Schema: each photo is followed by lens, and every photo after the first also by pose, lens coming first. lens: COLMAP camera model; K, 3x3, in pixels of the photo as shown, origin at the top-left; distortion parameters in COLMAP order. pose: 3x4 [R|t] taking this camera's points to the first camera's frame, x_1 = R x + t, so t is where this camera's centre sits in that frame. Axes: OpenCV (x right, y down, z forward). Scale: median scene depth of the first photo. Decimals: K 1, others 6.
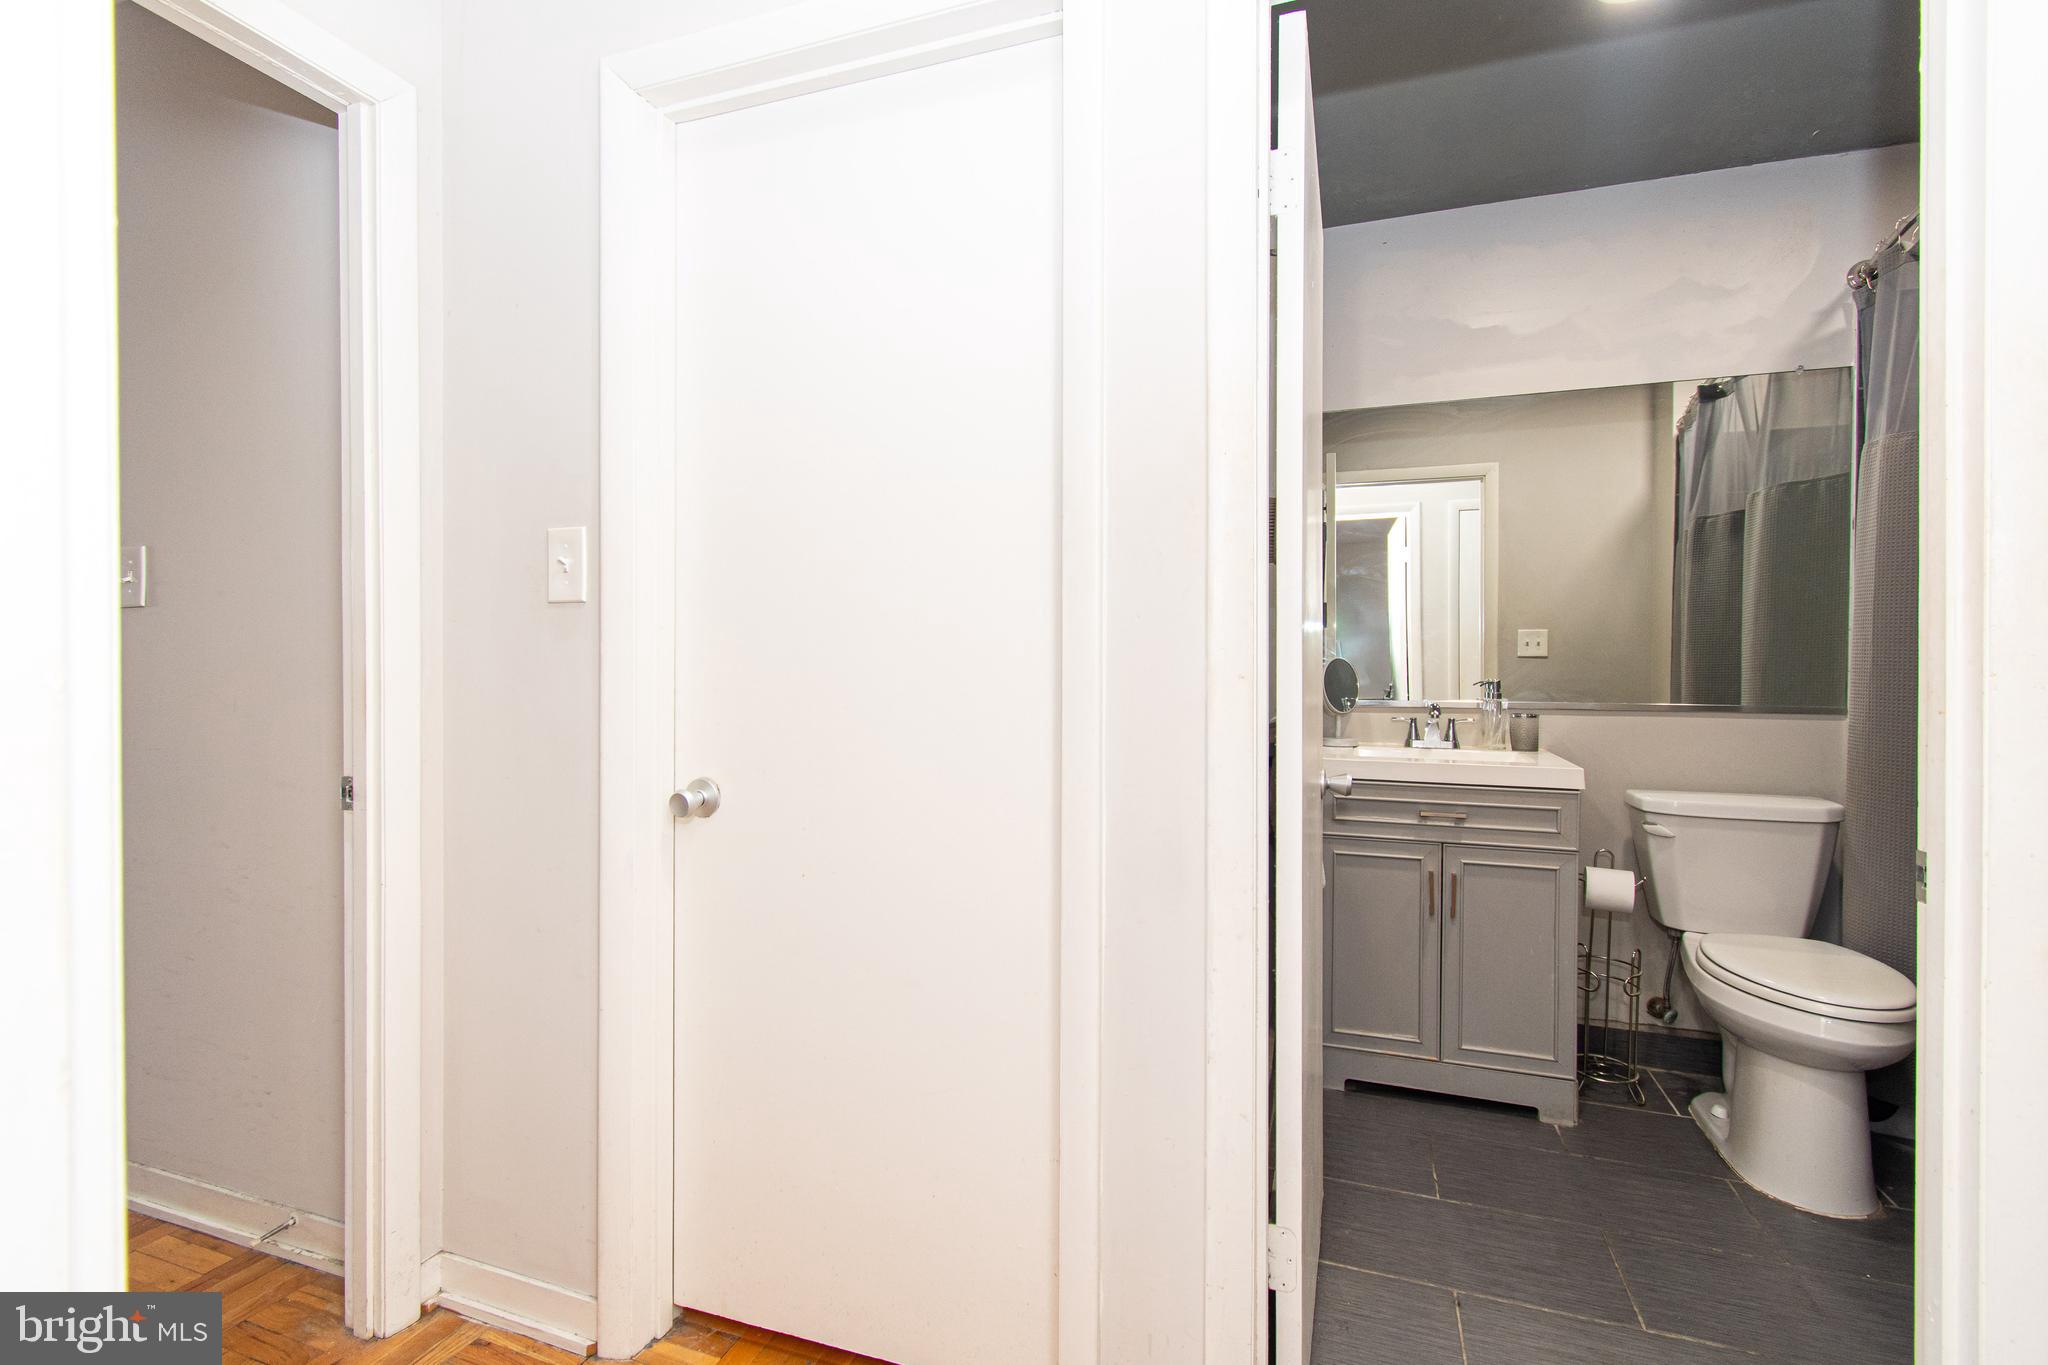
lens RADIAL K [[919.7, 0, 1017.8], [0, 919.7, 680.0], [0, 0, 1]] dist [0.003475, 0.000089]
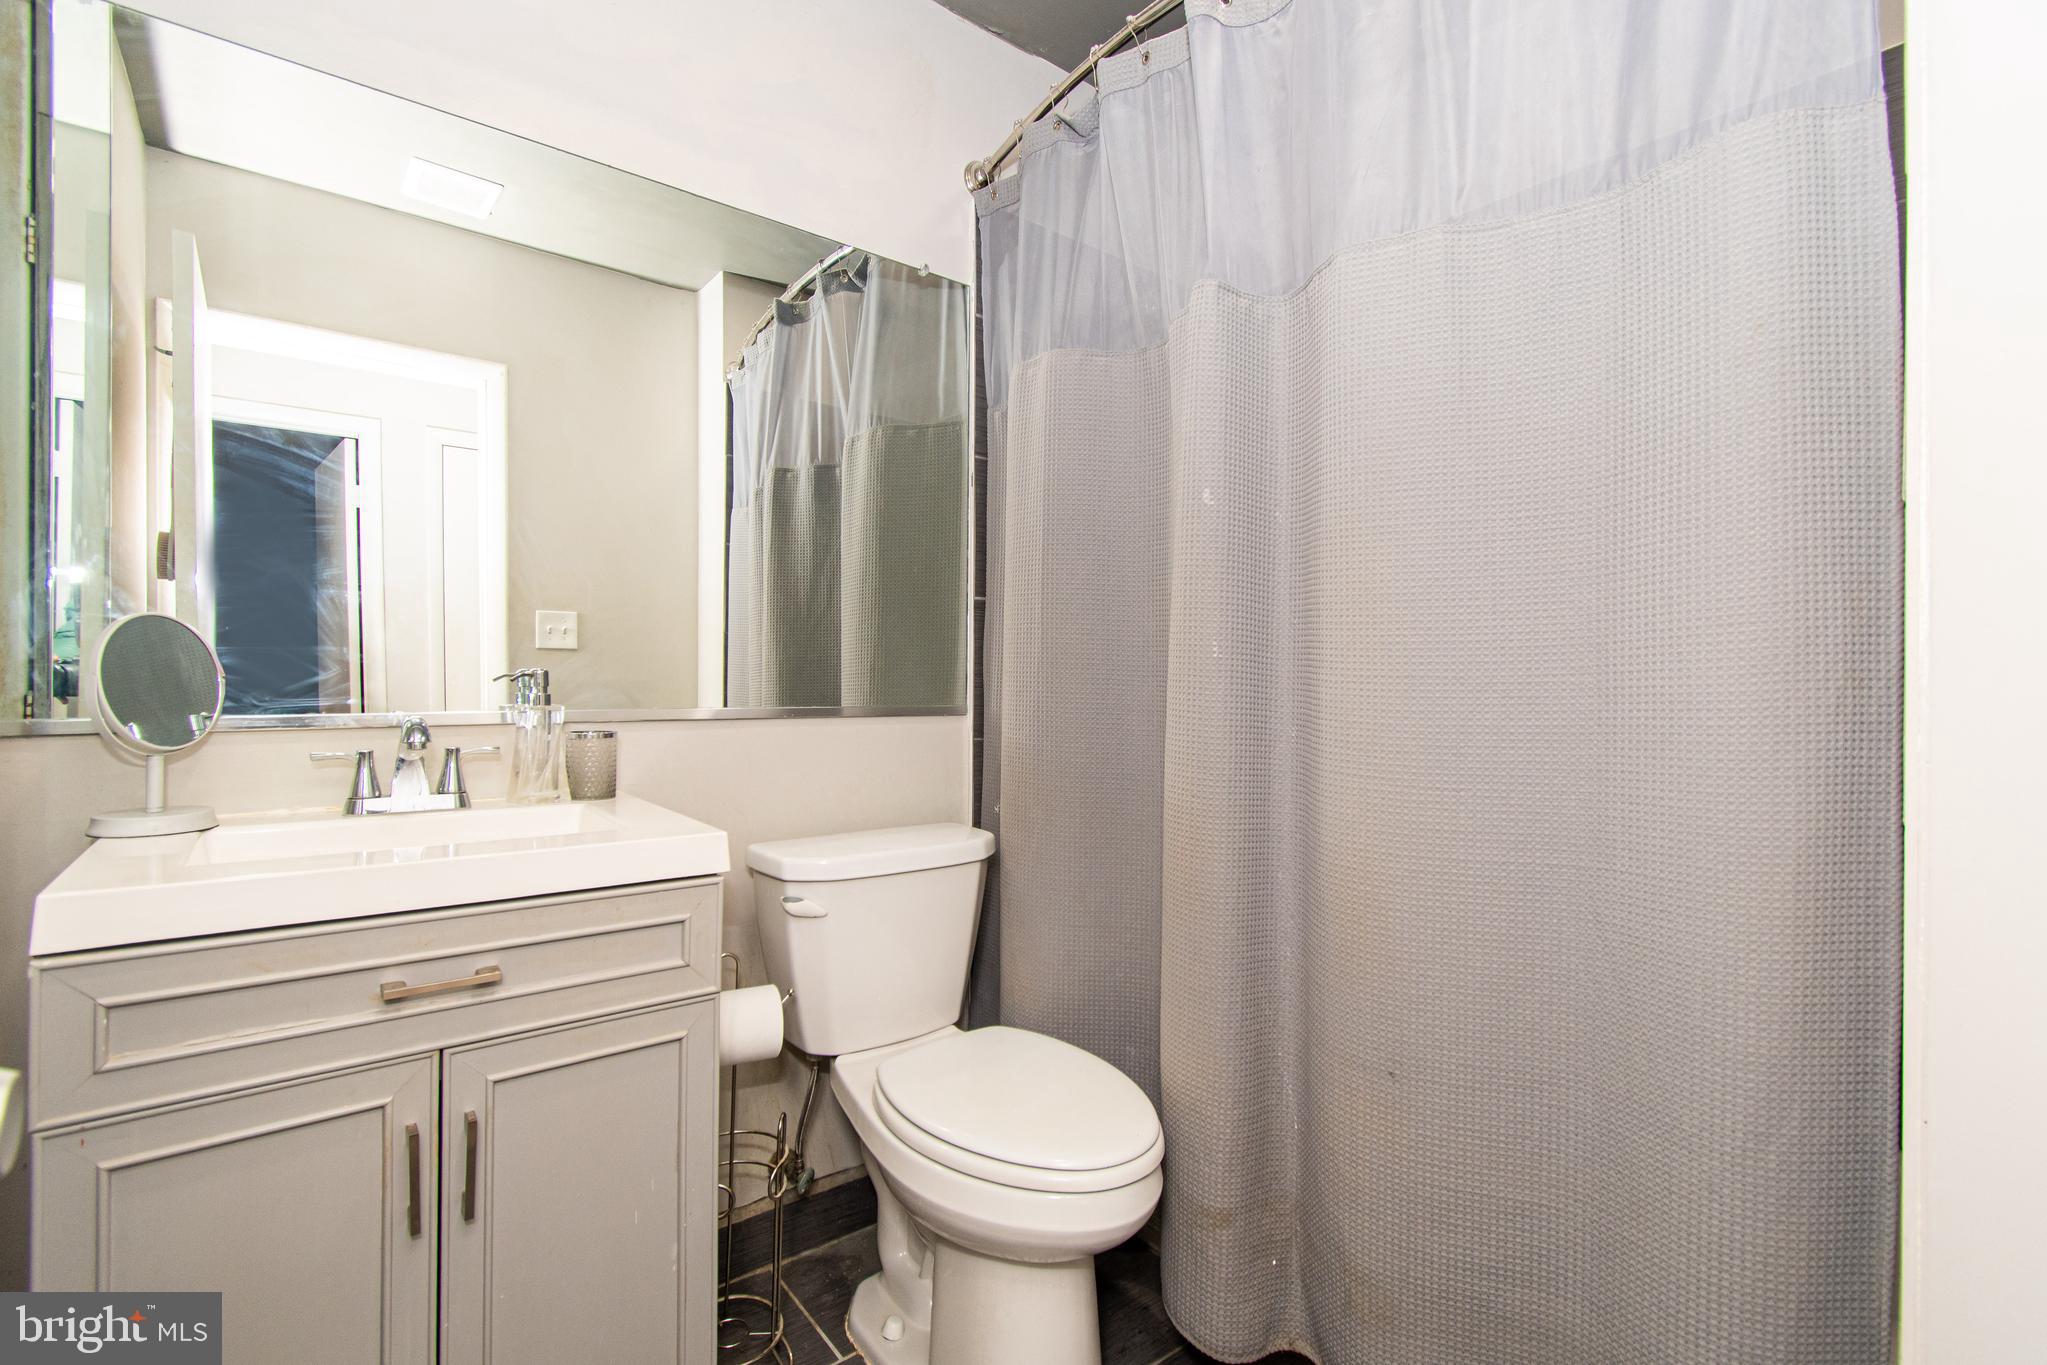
lens RADIAL K [[919.2, 0, 1017.3], [0, 919.2, 680.0], [0, 0, 1]] dist [0.003475, 0.000089]
pose [[0.528043, 0.001125, 0.849217, 0.235261], [0.009757, 0.999925, -0.007392, 0.013434], [-0.849162, 0.012189, 0.527992, 0.535316]]
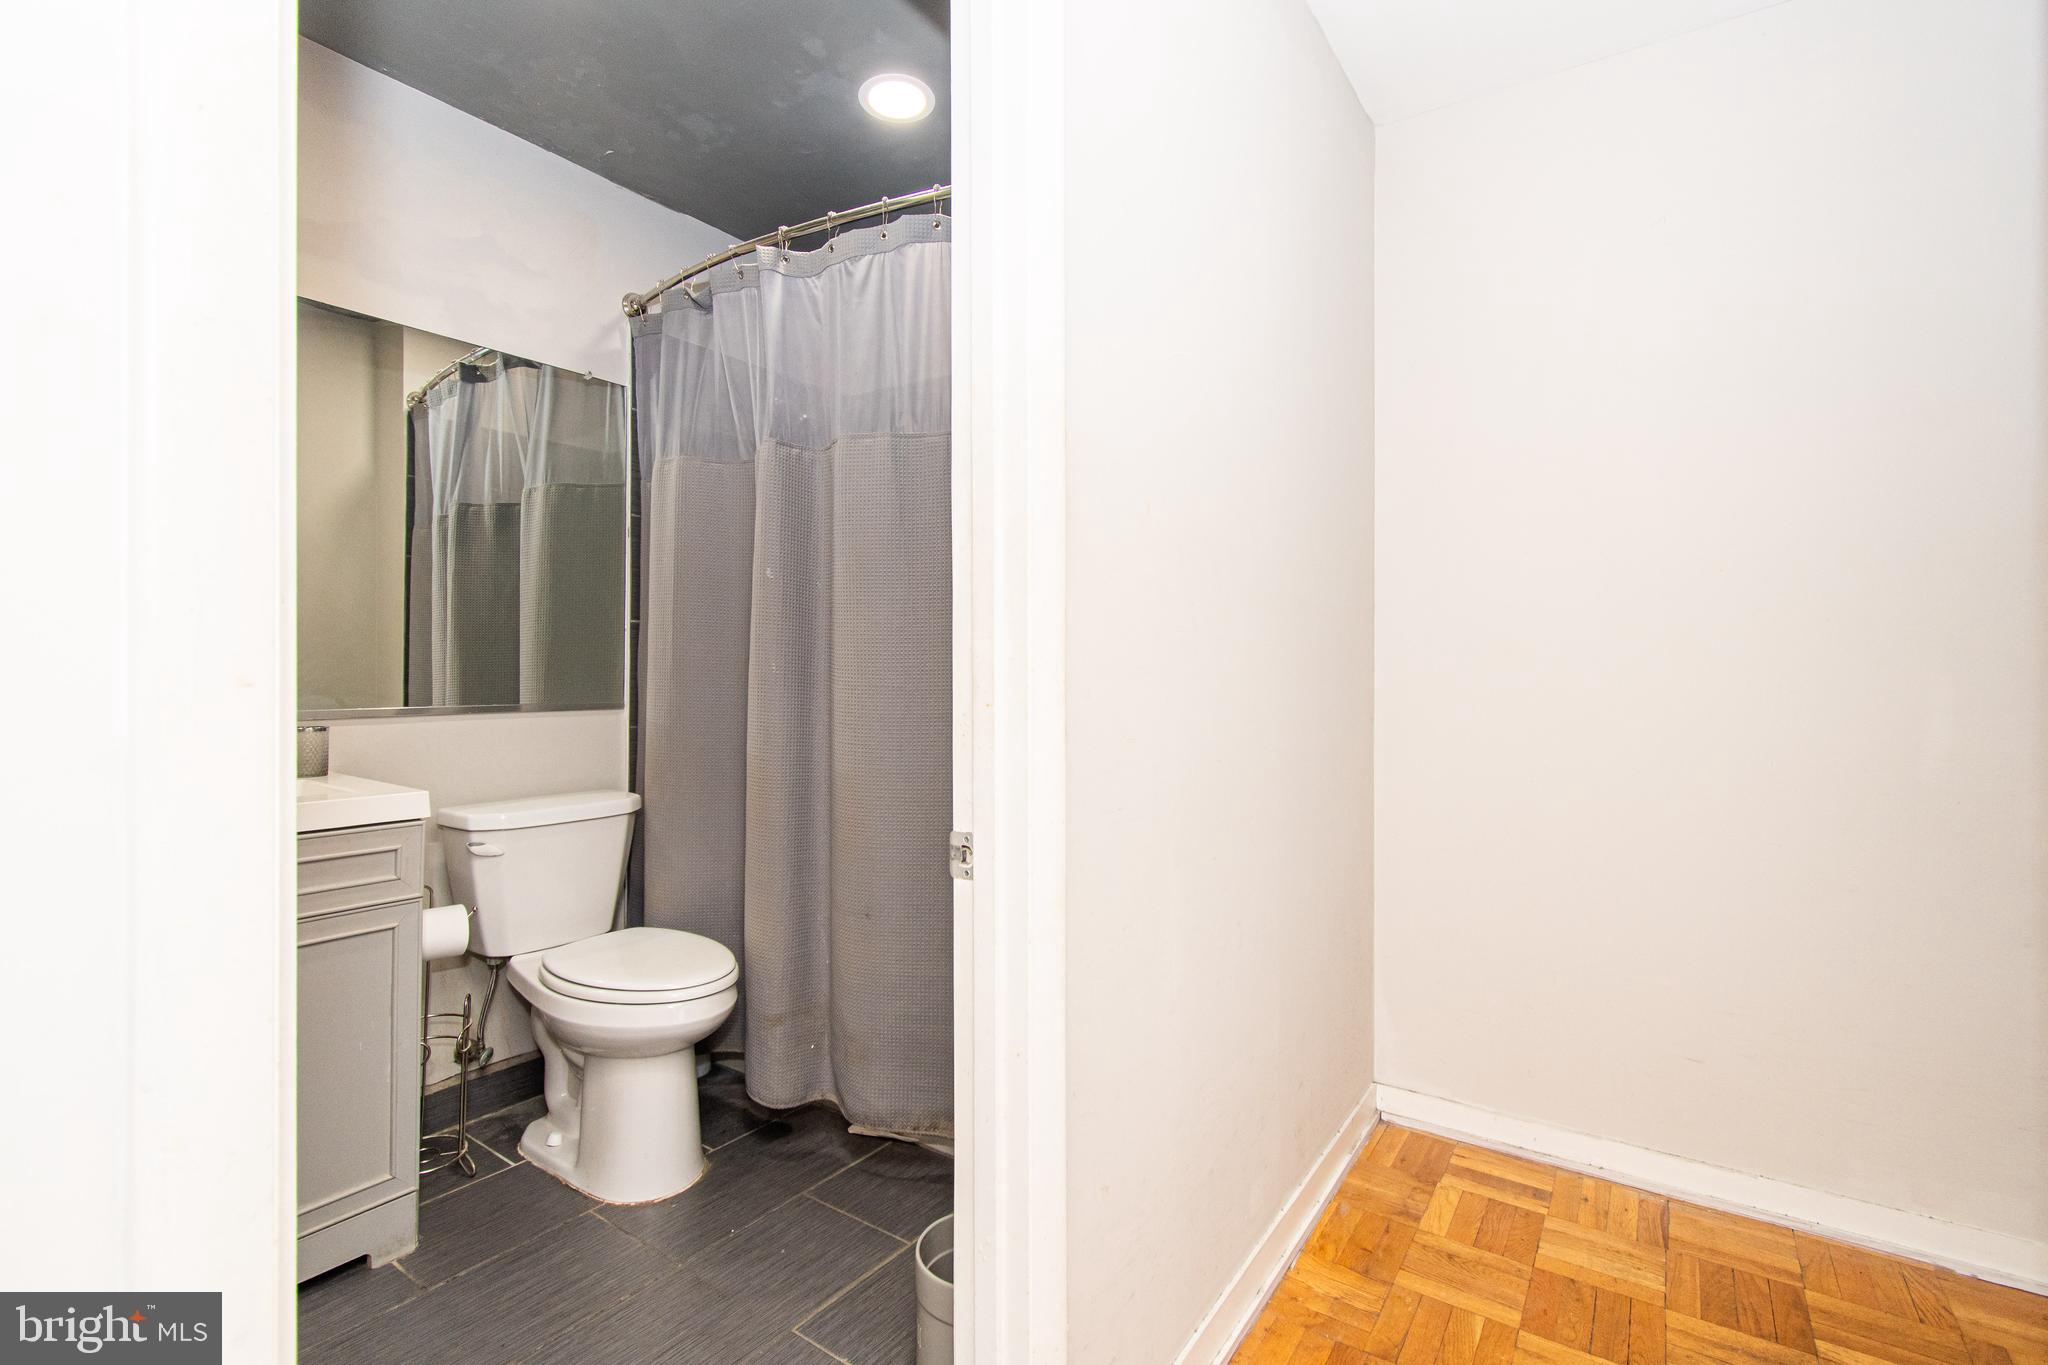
lens RADIAL K [[933.0, 0, 1023.7], [0, 933.0, 662.4], [0, 0, 1]] dist [0.002840, -0.000121]
pose [[0.257342, 0.004724, 0.966309, -0.032350], [0.010419, 0.999916, -0.007663, -0.003193], [-0.966264, 0.012040, 0.257272, 0.270599]]
